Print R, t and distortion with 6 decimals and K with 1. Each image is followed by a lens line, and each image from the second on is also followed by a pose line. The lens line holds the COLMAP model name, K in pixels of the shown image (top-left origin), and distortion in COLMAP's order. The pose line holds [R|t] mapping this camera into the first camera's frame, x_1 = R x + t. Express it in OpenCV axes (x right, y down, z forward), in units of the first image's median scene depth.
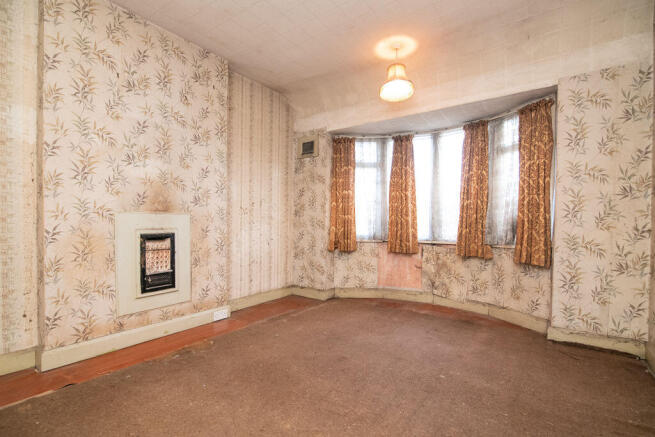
lens RADIAL K [[303.3, 0, 328.9], [0, 303.3, 229.0], [0, 0, 1]] dist [-0.016613, 0.000399]
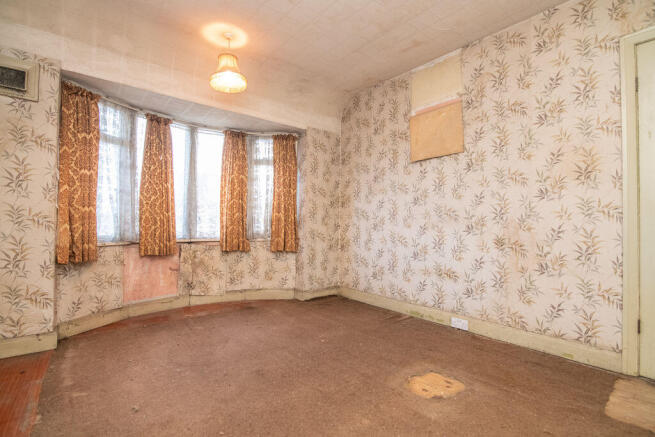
lens RADIAL K [[300.4, 0, 327.9], [0, 300.4, 220.6], [0, 0, 1]] dist [-0.017061, 0.000441]
pose [[0.262129, 0.008190, 0.964998, -0.468991], [0.010426, 0.999882, -0.011319, -0.003560], [-0.964976, 0.013028, 0.262013, 0.353610]]
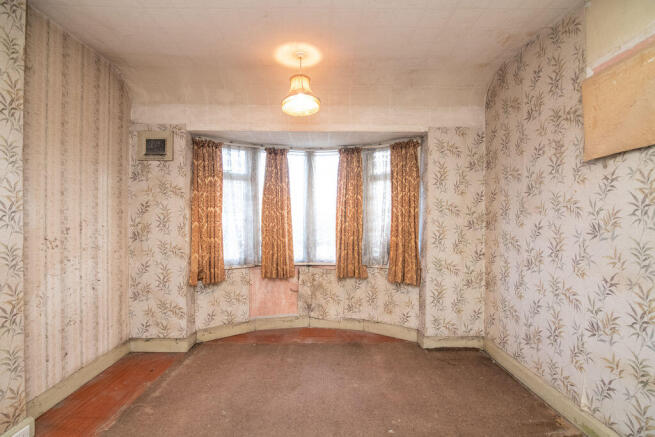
lens RADIAL K [[300.4, 0, 327.9], [0, 300.4, 220.6], [0, 0, 1]] dist [-0.017061, 0.000441]
pose [[0.806960, -0.008529, 0.590544, -0.179086], [0.014209, 0.999887, -0.004975, -0.091468], [-0.590435, 0.012406, 0.806990, 0.198375]]
